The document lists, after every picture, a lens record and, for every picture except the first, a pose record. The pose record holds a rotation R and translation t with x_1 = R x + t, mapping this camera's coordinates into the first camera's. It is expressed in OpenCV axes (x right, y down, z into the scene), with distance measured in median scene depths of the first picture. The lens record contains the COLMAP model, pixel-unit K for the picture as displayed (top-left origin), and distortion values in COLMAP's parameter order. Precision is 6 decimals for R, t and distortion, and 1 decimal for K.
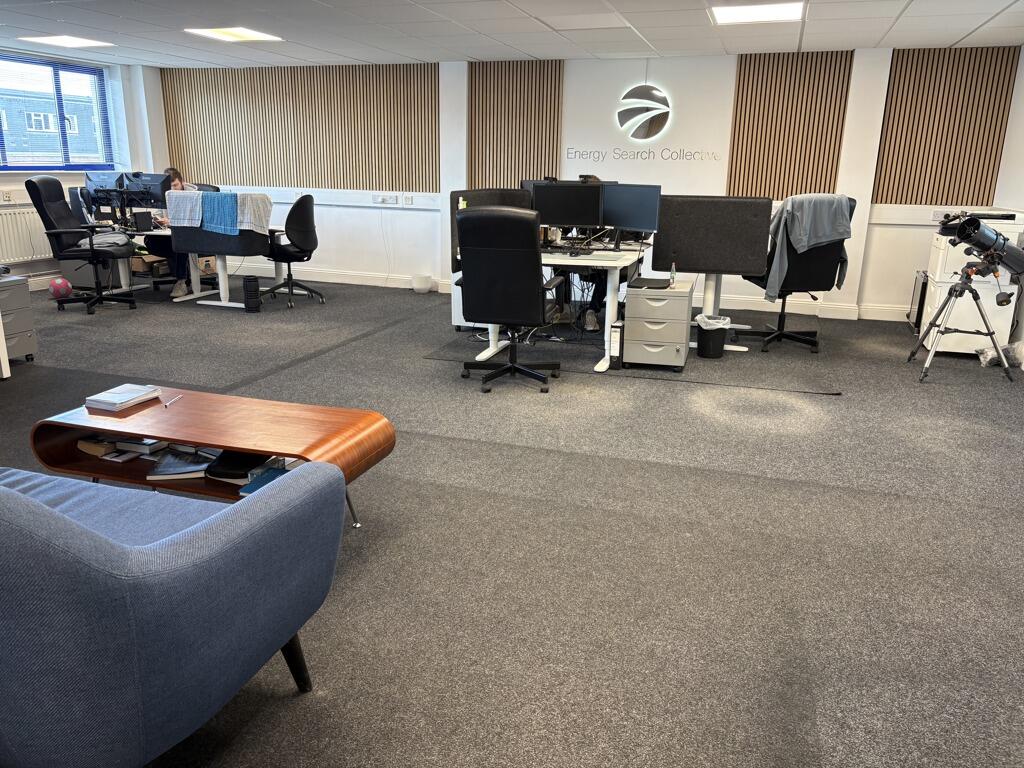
lens RADIAL K [[785.3, 0, 506.3], [0, 785.3, 378.7], [0, 0, 1]] dist [0.034633, -0.021111]
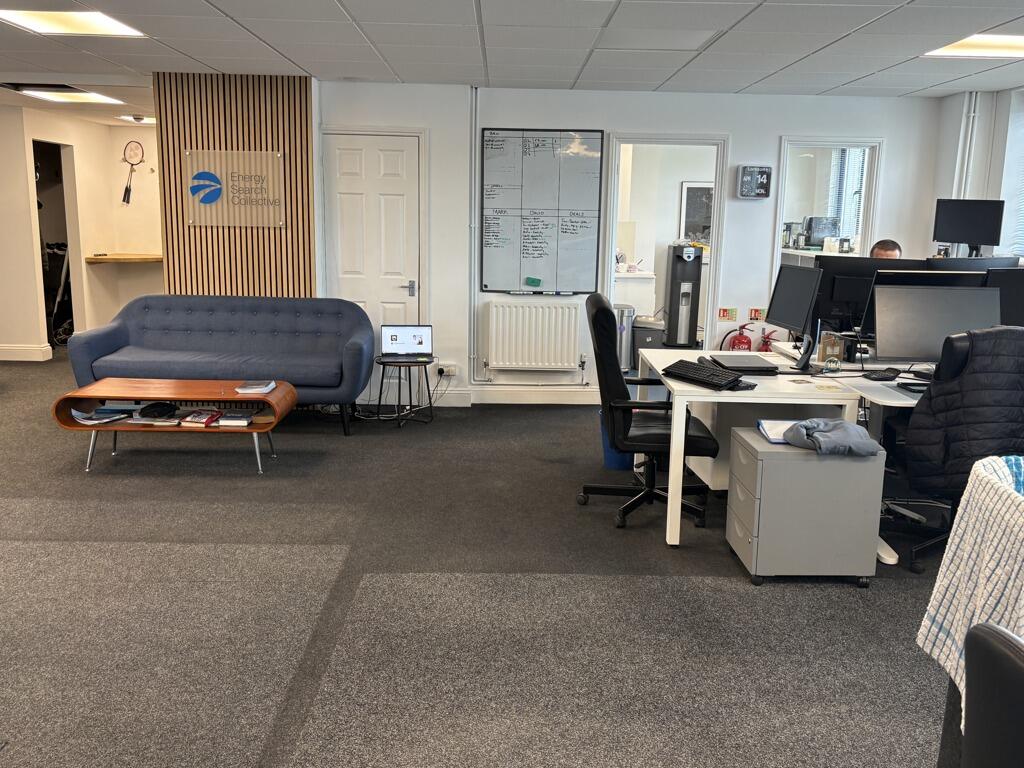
lens RADIAL K [[908.0, 0, 516.1], [0, 908.0, 389.2], [0, 0, 1]] dist [0.046016, -0.030378]
pose [[-0.940578, 0.034818, -0.337787, -0.200818], [-0.118418, 0.898655, 0.422370, -0.412607], [0.318260, 0.437273, -0.841132, 1.427812]]
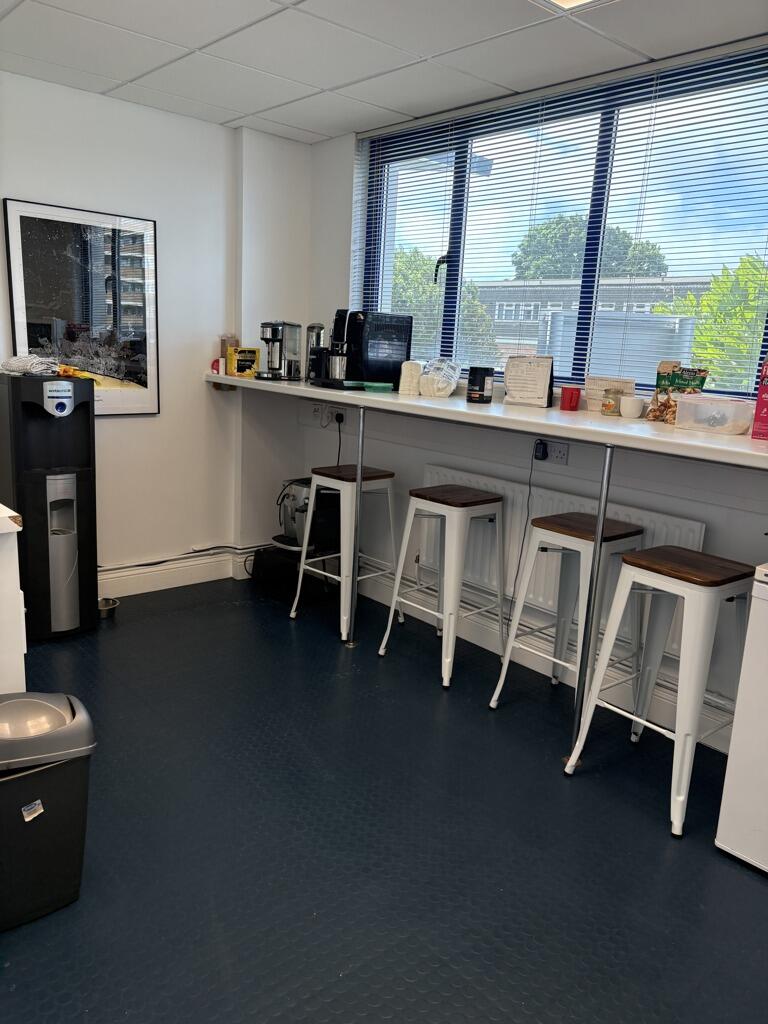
lens RADIAL K [[785.3, 0, 385.9], [0, 785.3, 518.9], [0, 0, 1]] dist [0.034633, -0.021111]
pose [[-0.505121, 0.158113, -0.848441, -0.778457], [-0.282657, 0.898548, 0.335732, -0.103433], [0.815449, 0.409404, -0.409184, 0.331142]]
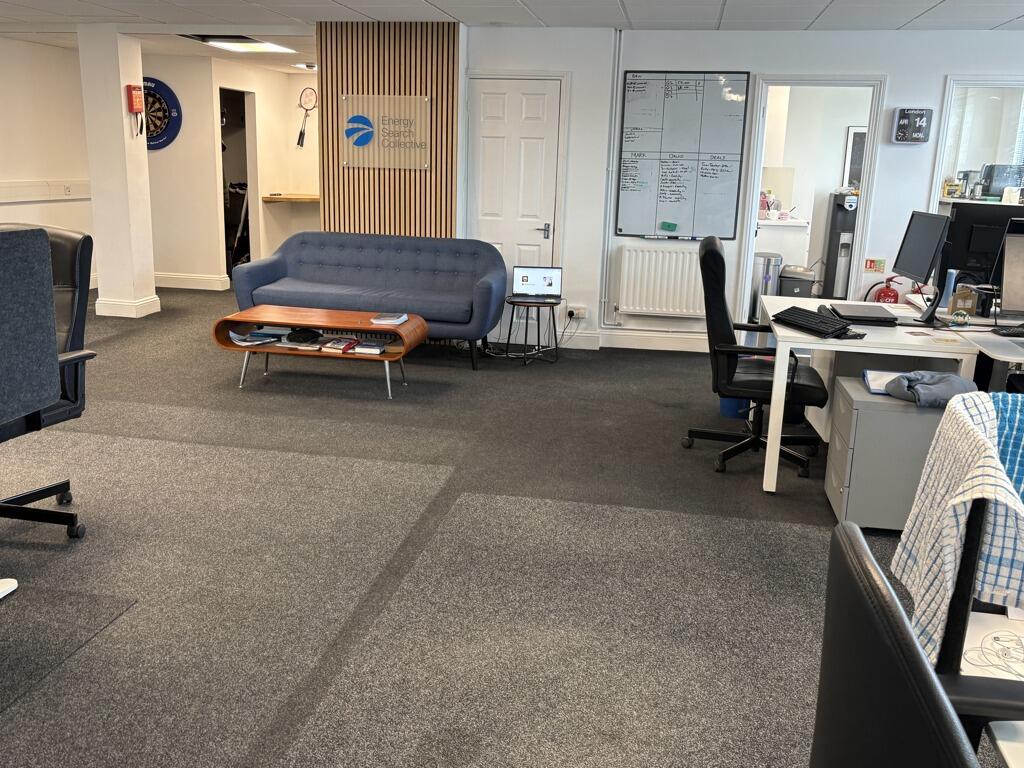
lens RADIAL K [[908.0, 0, 508.2], [0, 908.0, 375.9], [0, 0, 1]] dist [0.046016, -0.030378]
pose [[-0.988417, -0.004209, -0.151702, -0.244967], [-0.077034, 0.875172, 0.477639, -0.420385], [0.130755, 0.483793, -0.865360, 1.468665]]
